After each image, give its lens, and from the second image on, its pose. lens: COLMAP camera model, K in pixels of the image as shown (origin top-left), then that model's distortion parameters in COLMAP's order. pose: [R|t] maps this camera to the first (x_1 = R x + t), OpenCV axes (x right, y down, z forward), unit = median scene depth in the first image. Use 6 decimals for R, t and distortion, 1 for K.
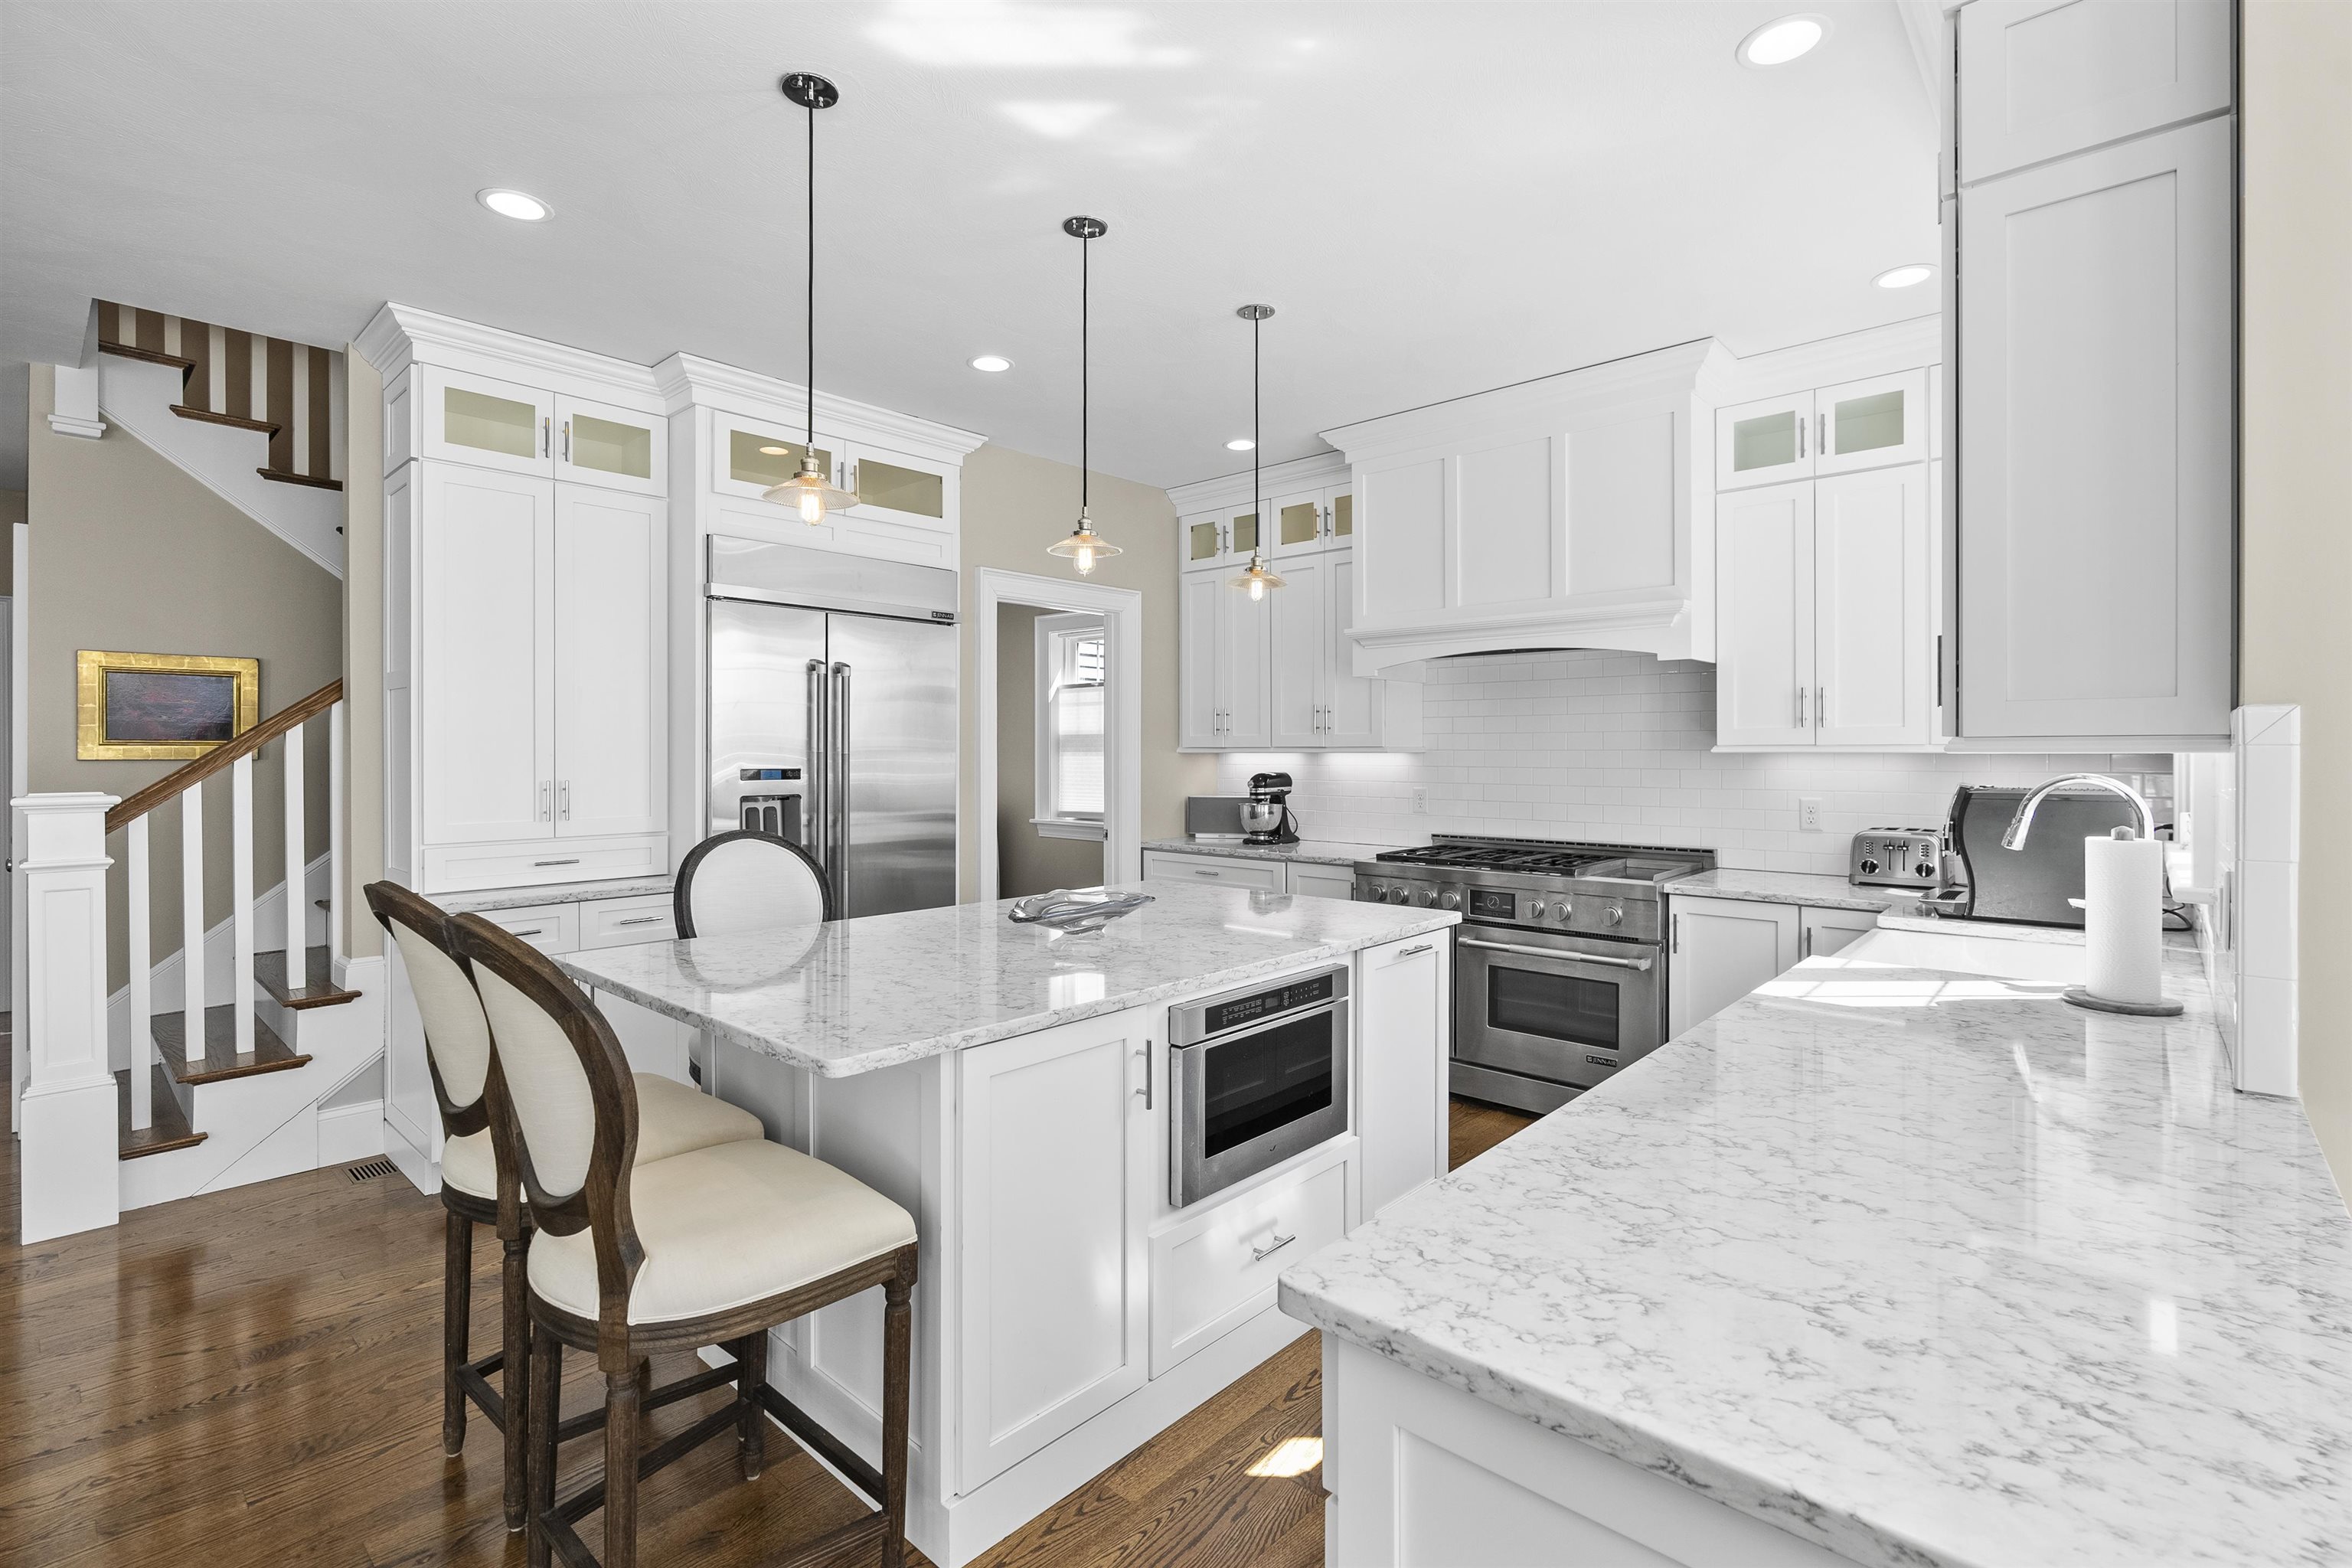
lens RADIAL K [[1054.9, 0, 1167.1], [0, 1054.9, 755.8], [0, 0, 1]] dist [-0.003422, -0.000163]
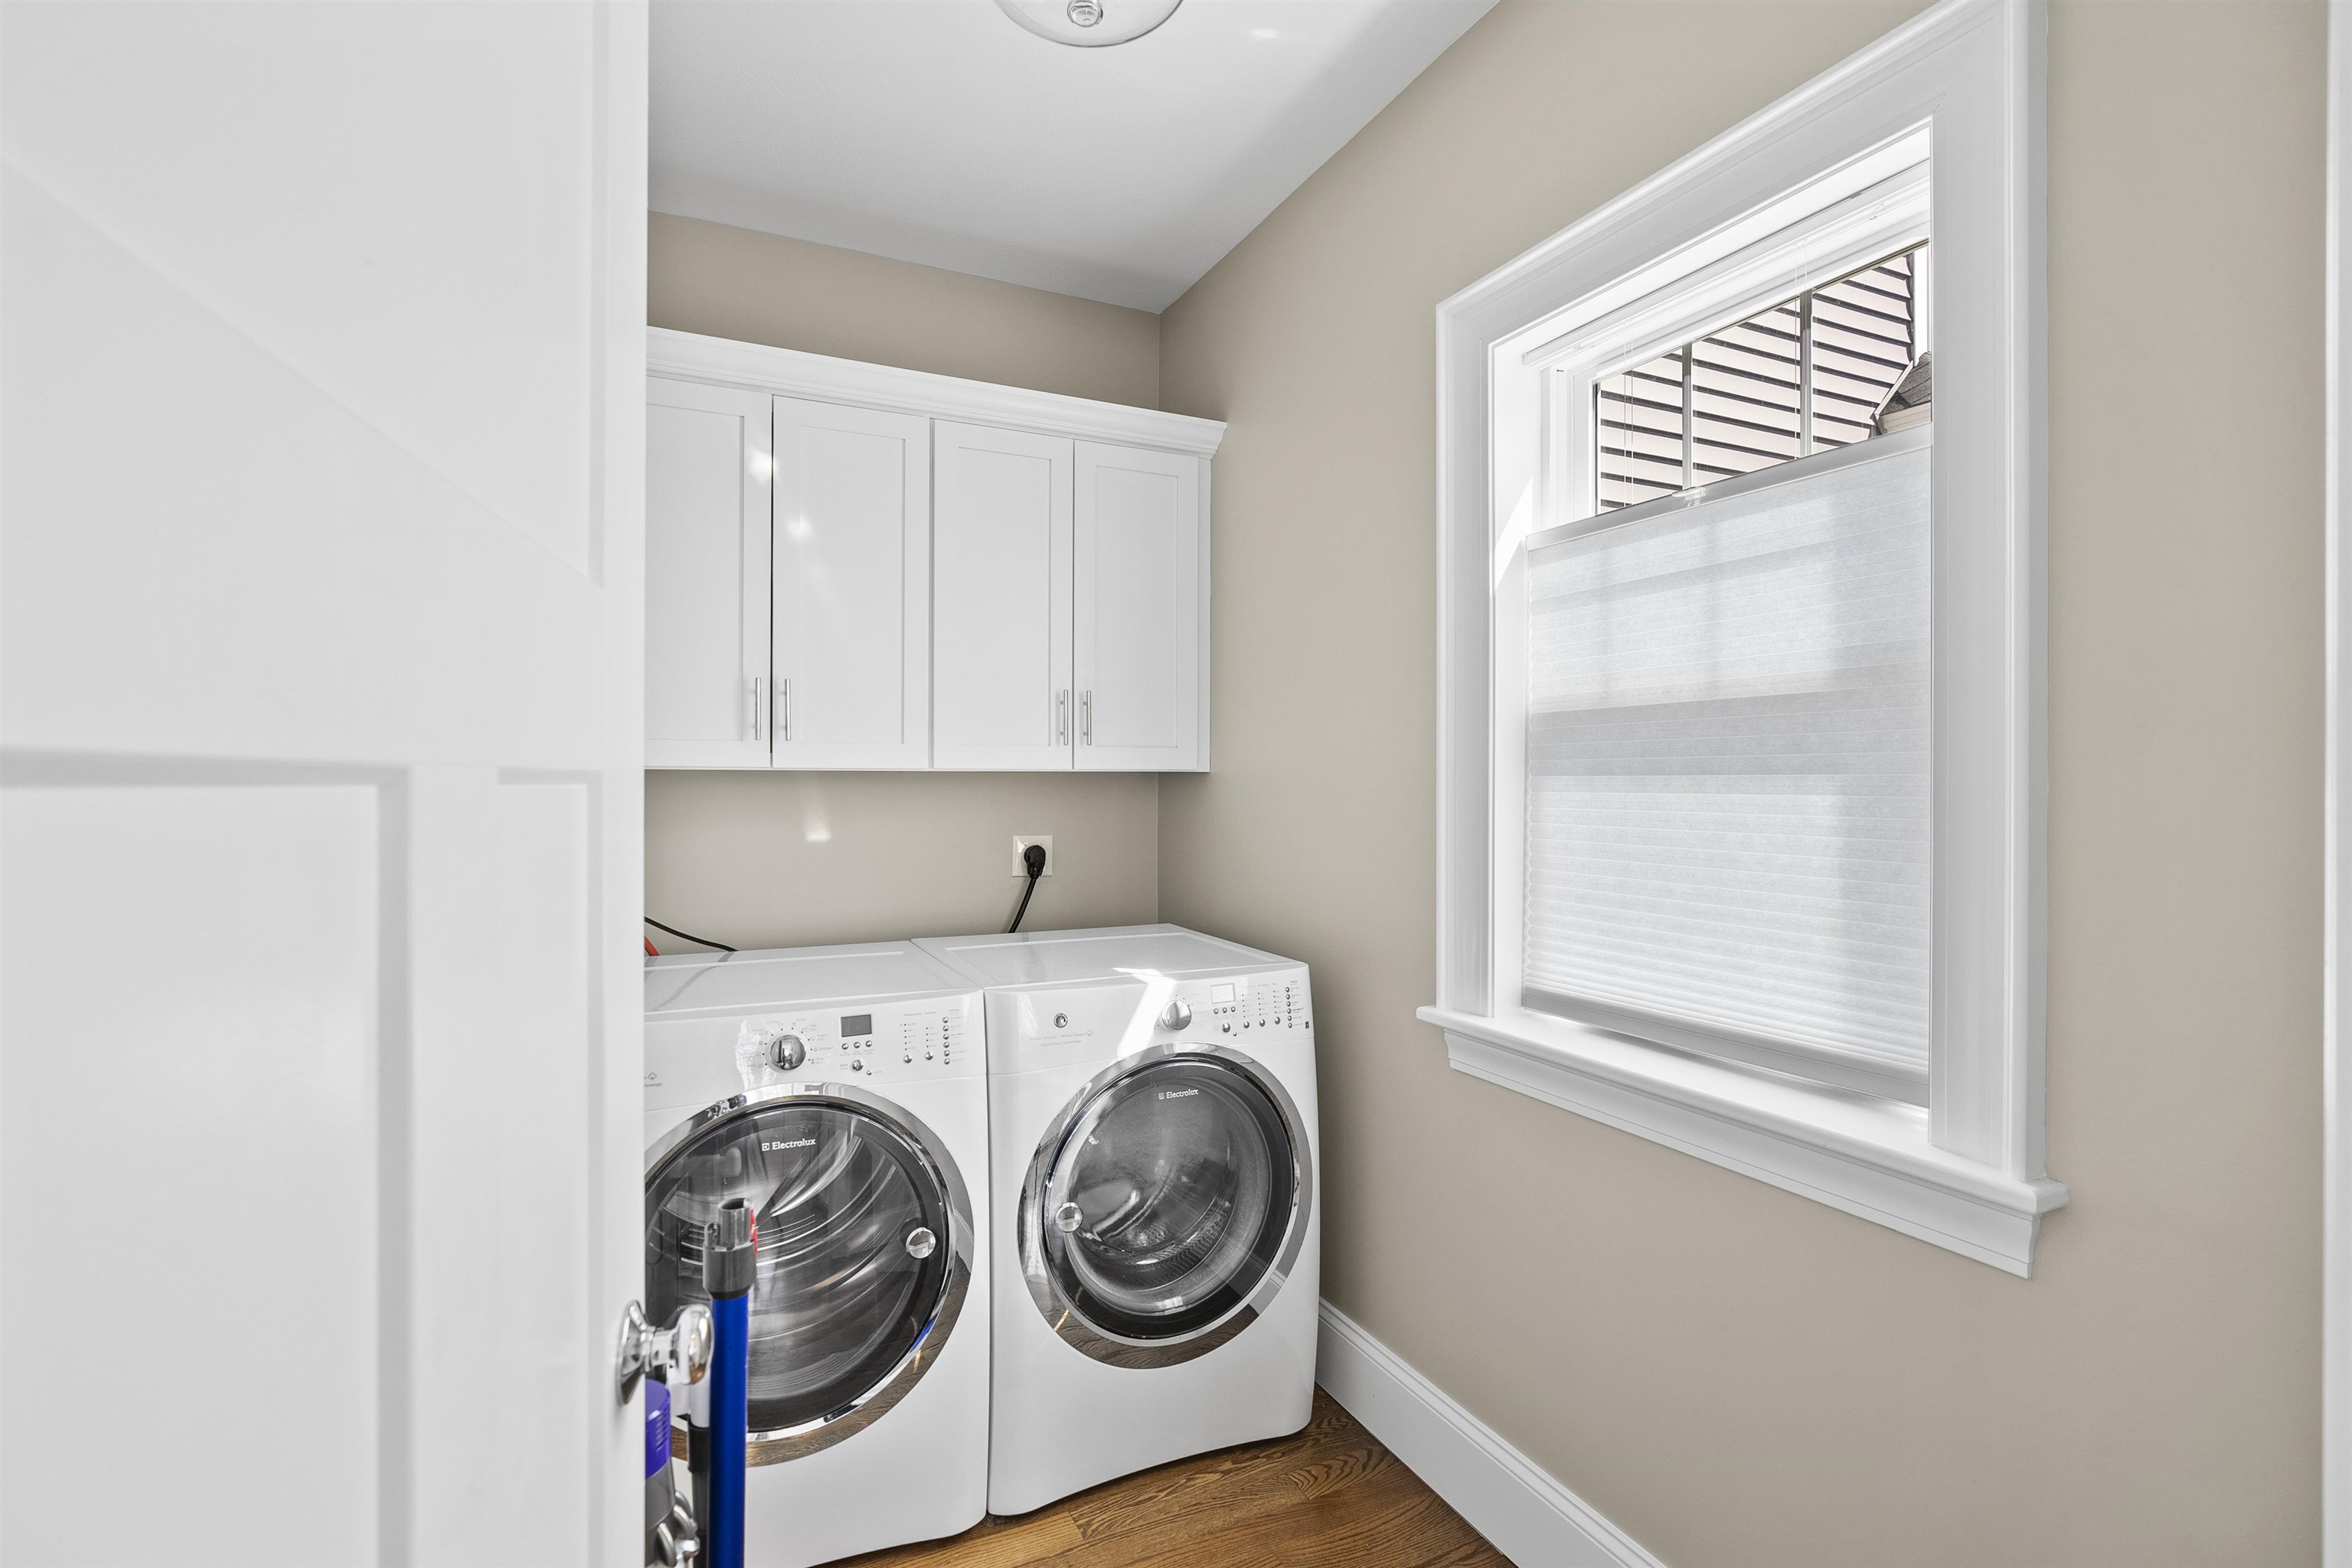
lens RADIAL K [[1064.3, 0, 1176.0], [0, 1064.3, 784.0], [0, 0, 1]] dist [-0.002275, -0.000740]
pose [[0.931799, -0.000328, -0.362976, -0.130849], [-0.000178, 0.999999, -0.001362, -0.002757], [0.362976, 0.001334, 0.931798, 1.075748]]
